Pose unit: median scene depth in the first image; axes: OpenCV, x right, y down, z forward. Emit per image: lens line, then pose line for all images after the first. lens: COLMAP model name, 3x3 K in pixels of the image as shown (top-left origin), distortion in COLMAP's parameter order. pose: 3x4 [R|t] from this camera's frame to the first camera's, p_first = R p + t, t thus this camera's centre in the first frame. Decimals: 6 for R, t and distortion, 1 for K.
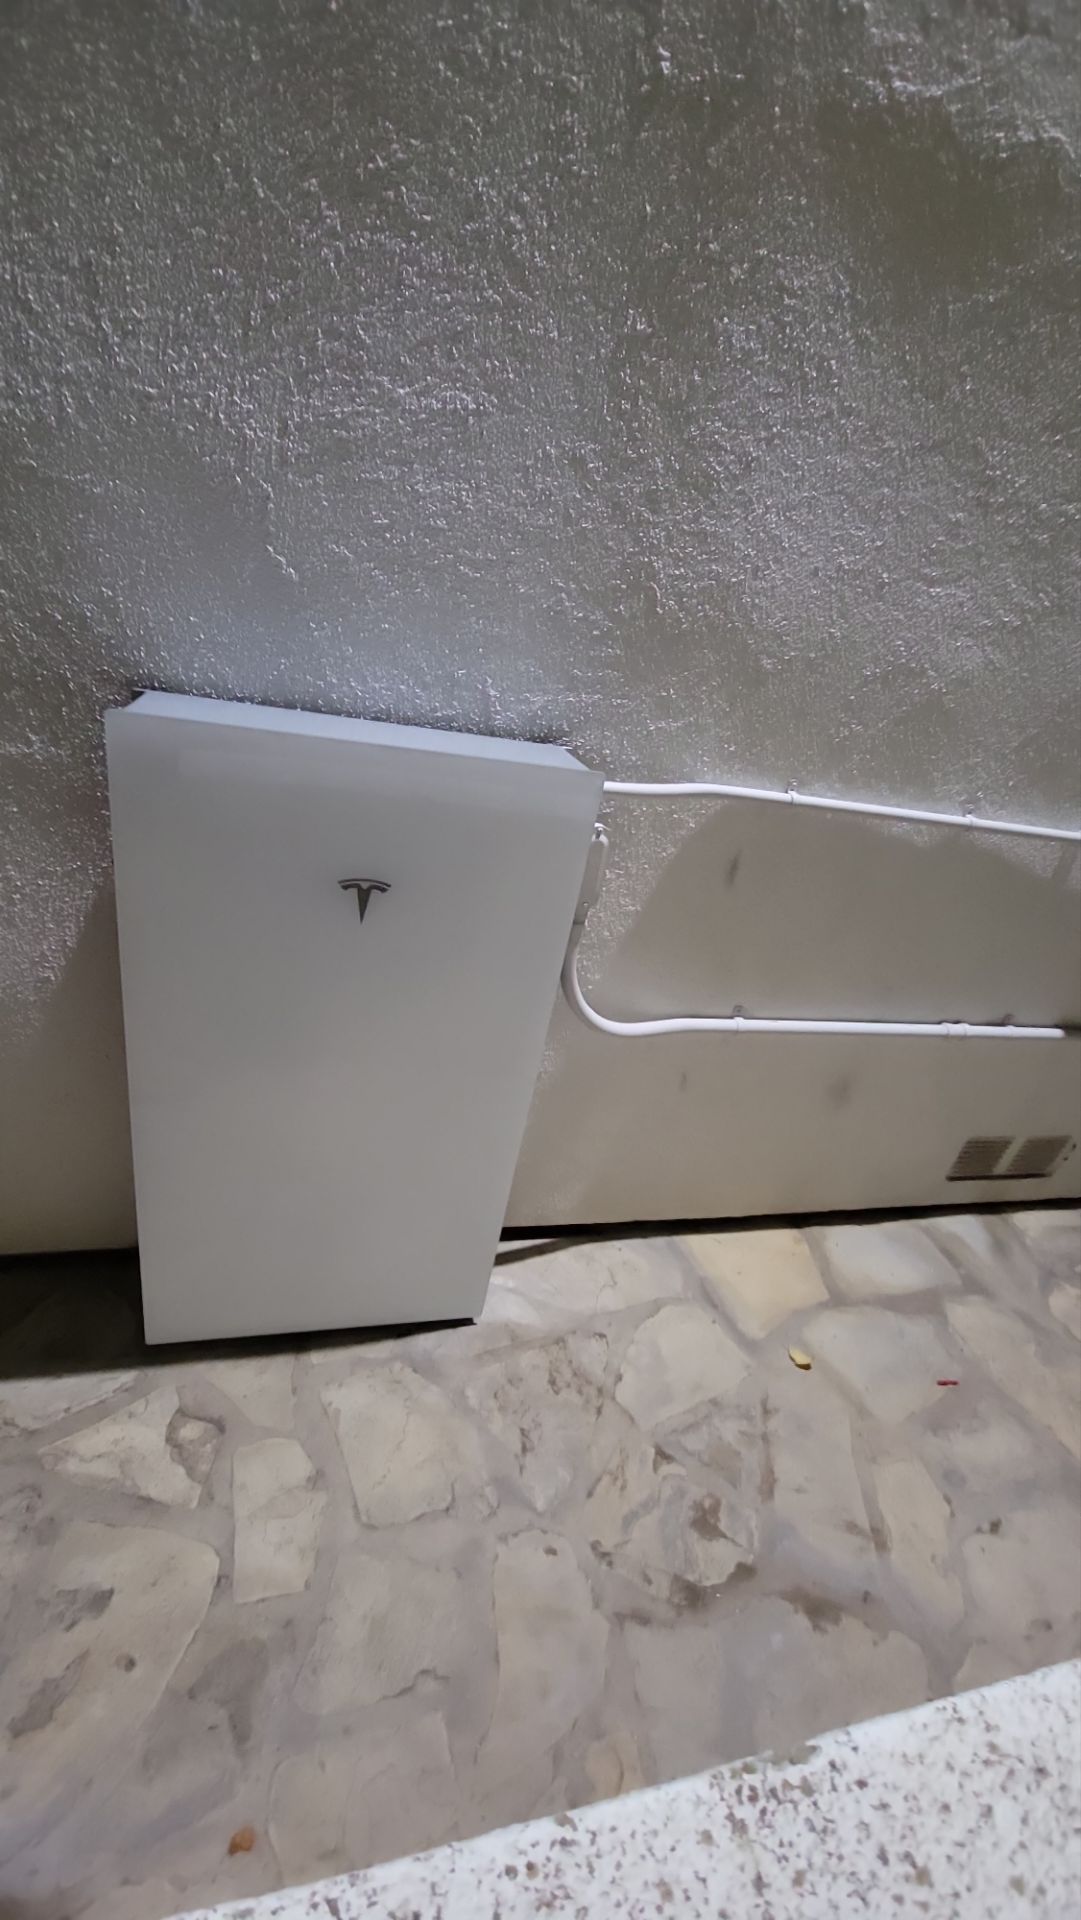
lens RADIAL K [[775.1, 0, 536.5], [0, 775.1, 947.8], [0, 0, 1]] dist [-0.002909, 0.000735]
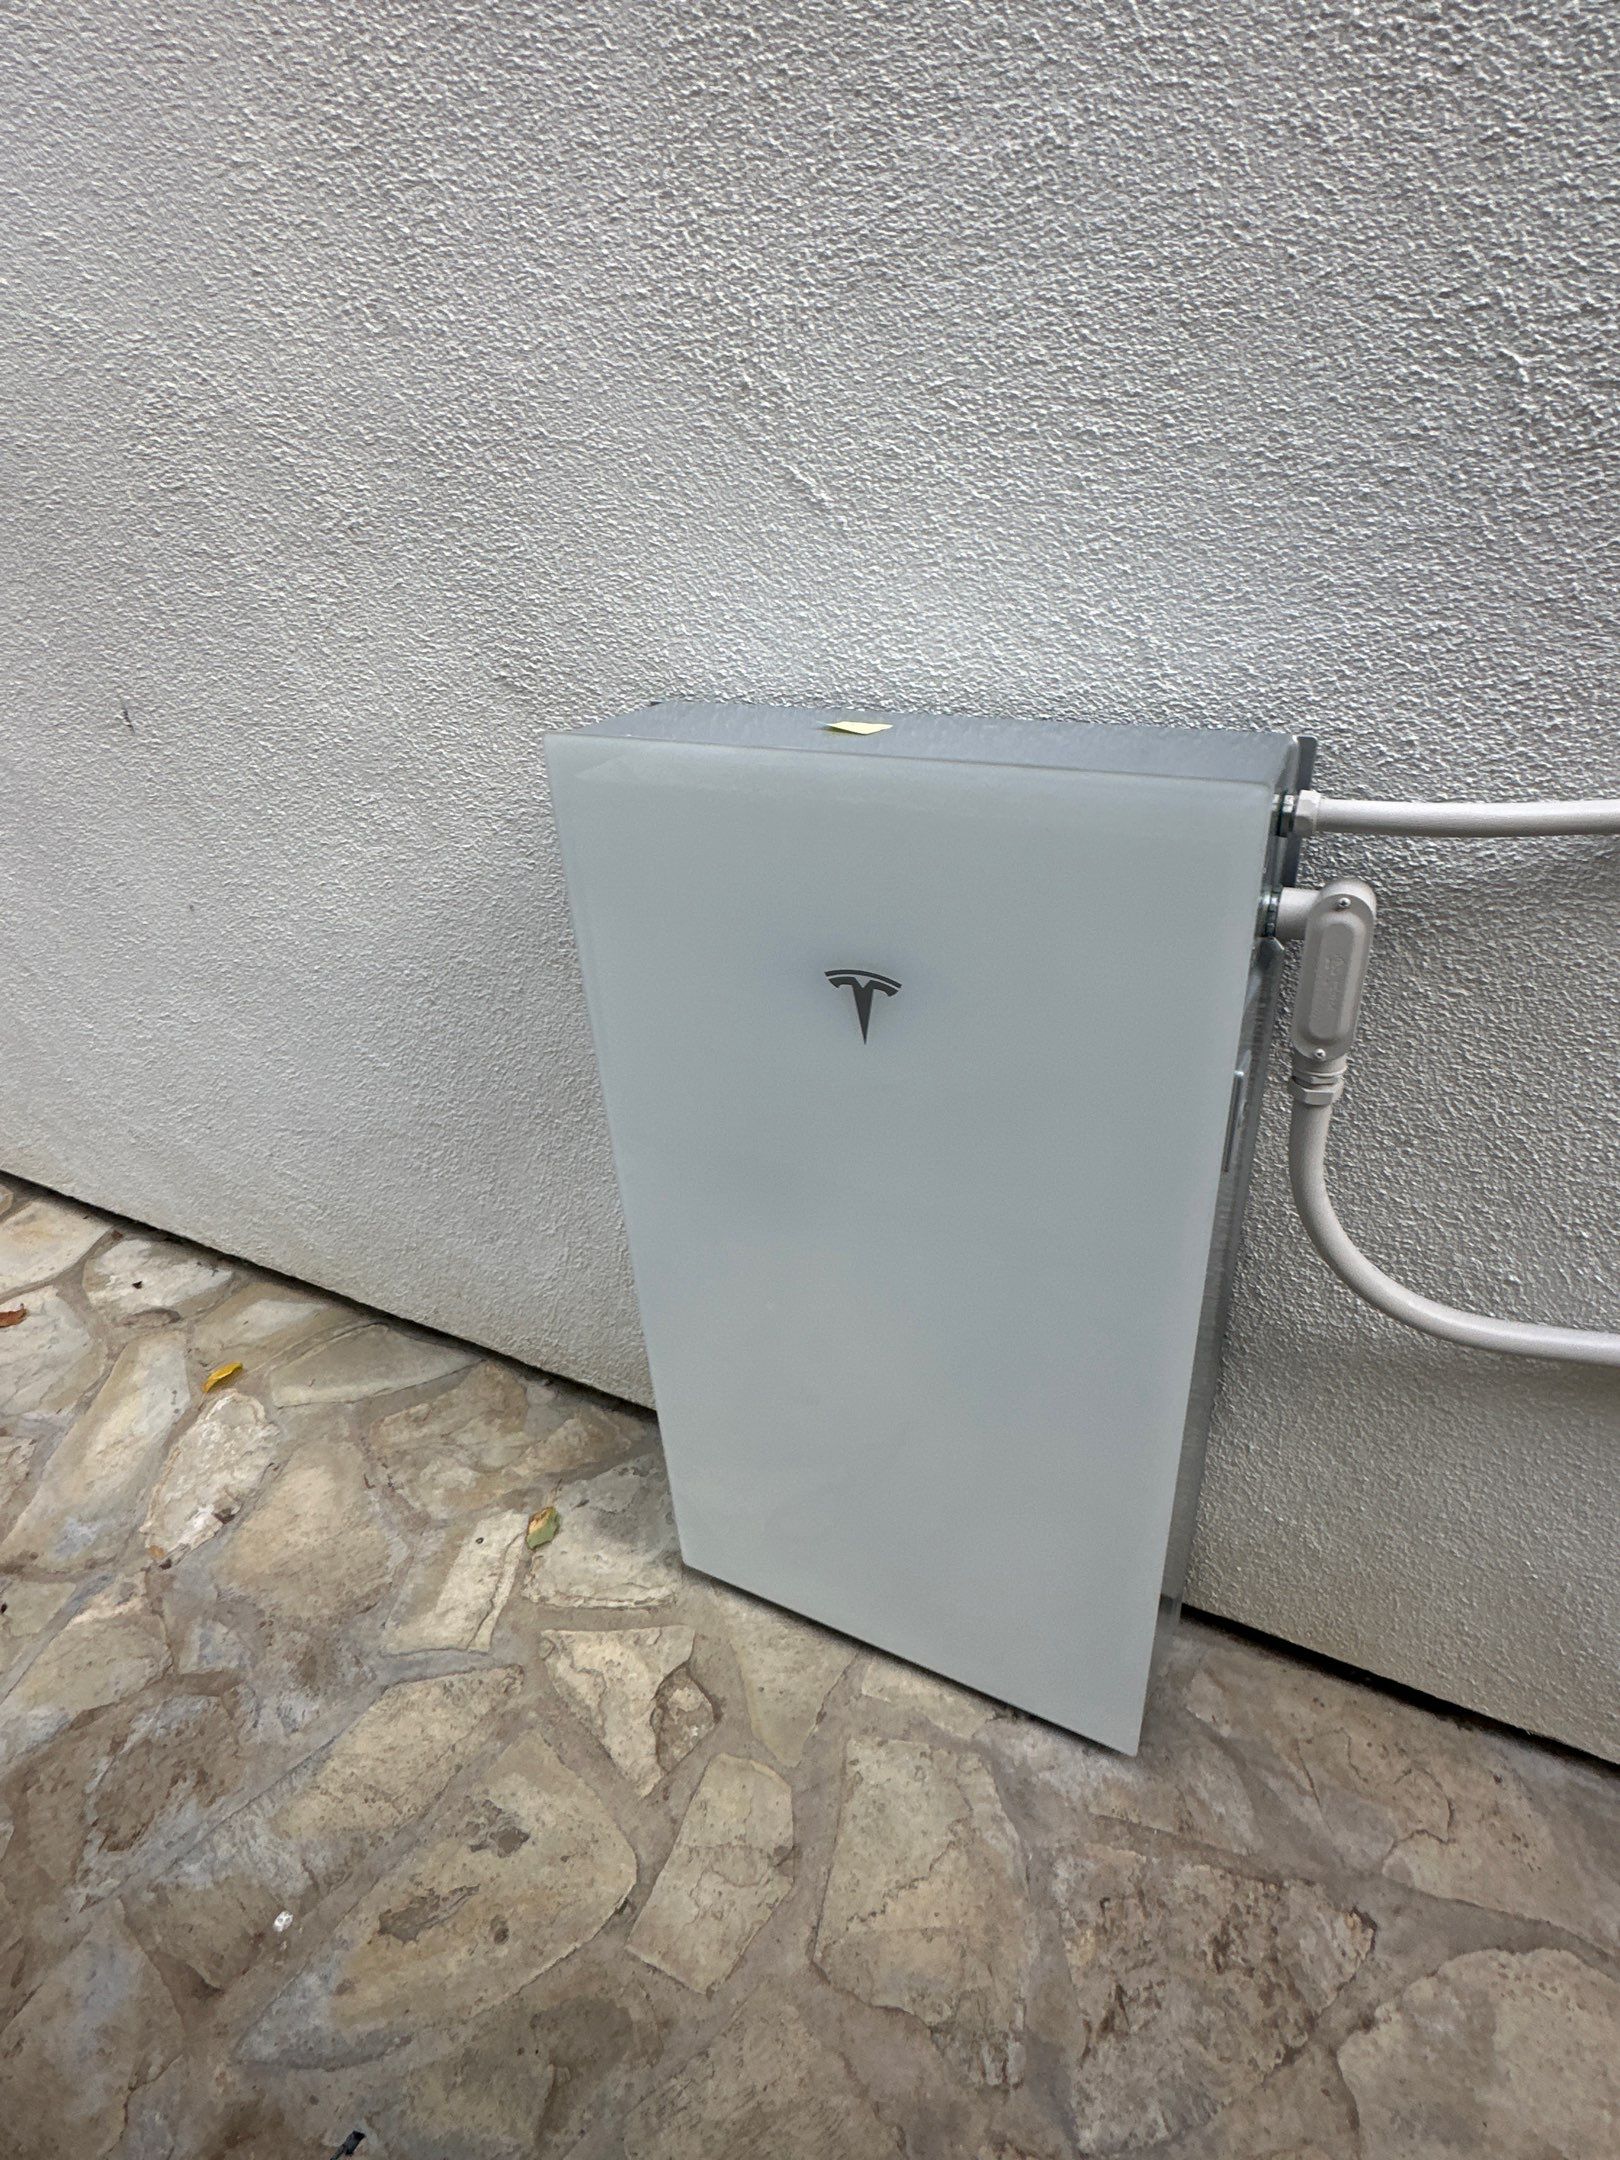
lens RADIAL K [[1159.7, 0, 811.8], [0, 1159.7, 1074.2], [0, 0, 1]] dist [-0.002022, -0.000791]
pose [[0.730000, 0.121999, -0.672471, 0.325471], [-0.118830, 0.991609, 0.050902, -0.041385], [0.673038, 0.042751, 0.738371, 0.241489]]
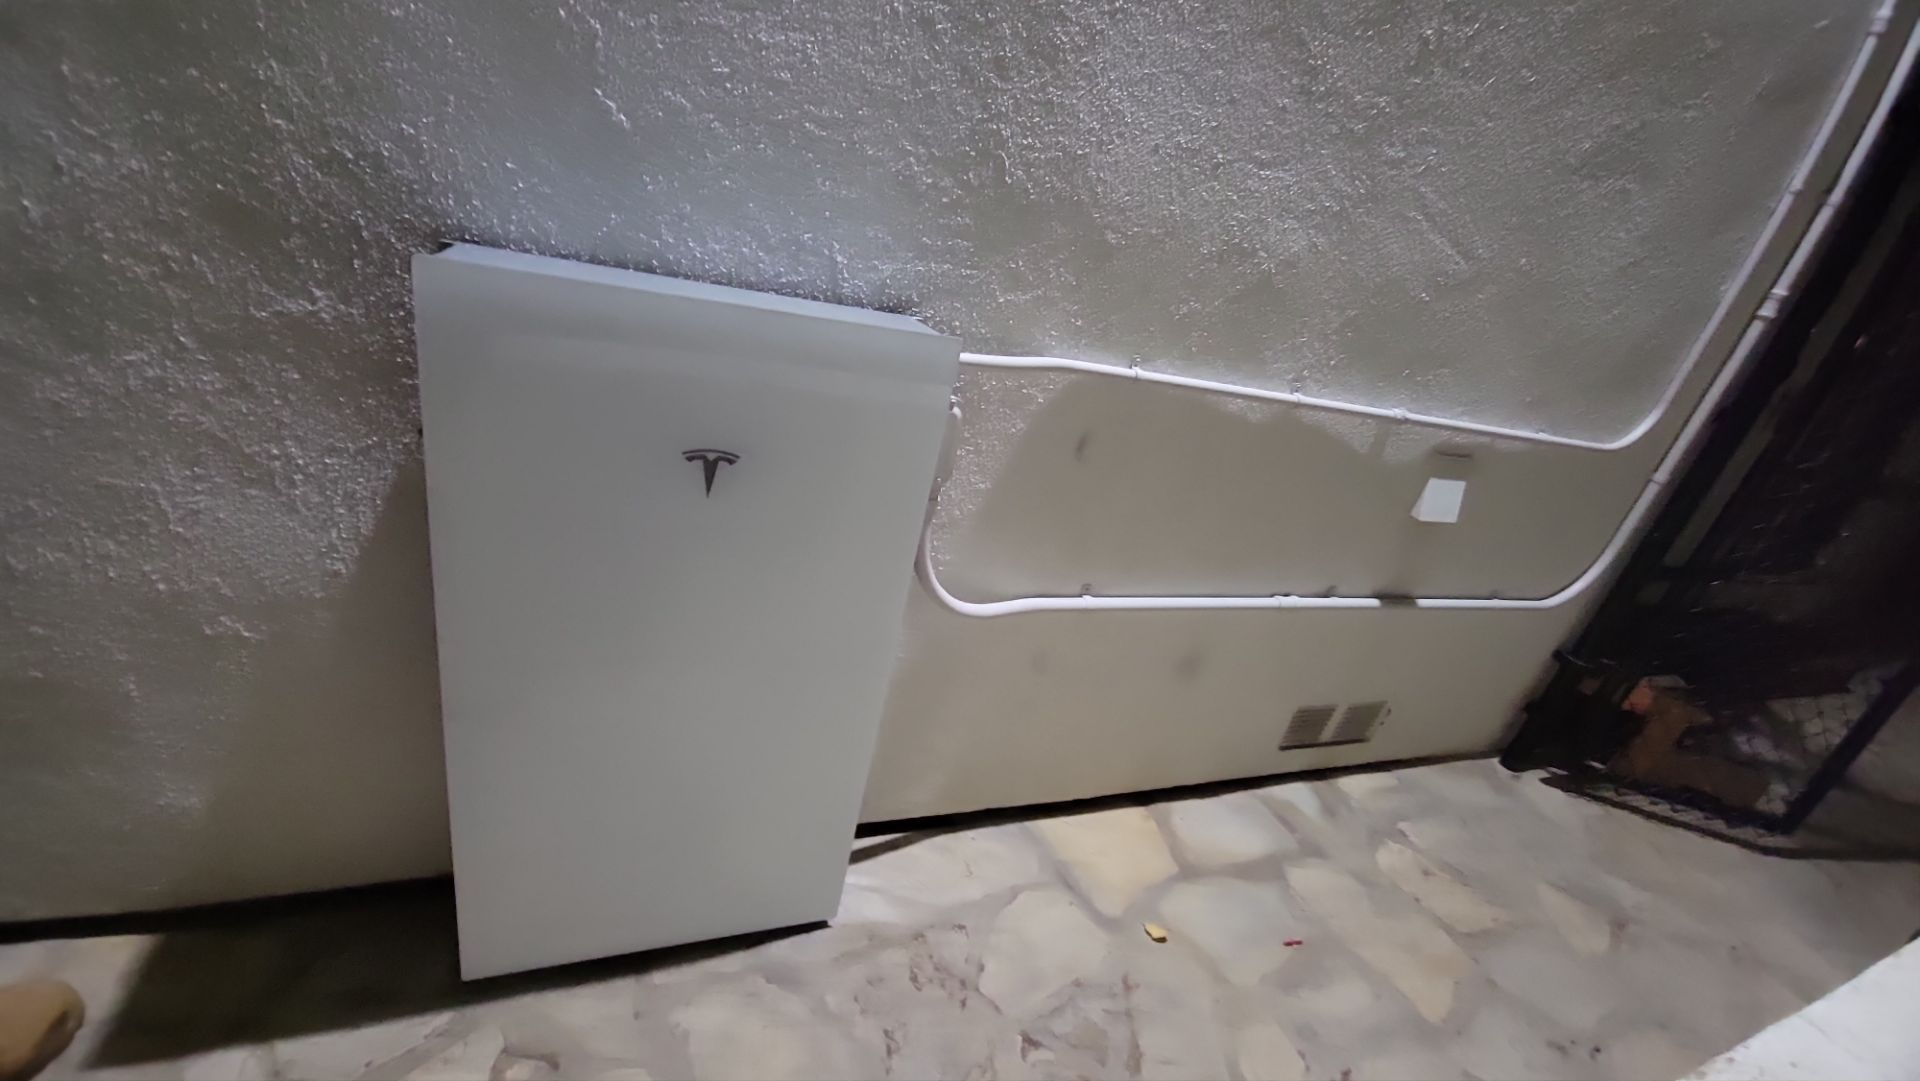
lens RADIAL K [[775.1, 0, 960.0], [0, 775.1, 540.5], [0, 0, 1]] dist [-0.002909, 0.000735]
pose [[0.990847, -0.026374, 0.132385, -0.042498], [0.028666, 0.999470, -0.015437, 0.036919], [-0.131908, 0.019091, 0.991078, 0.030828]]
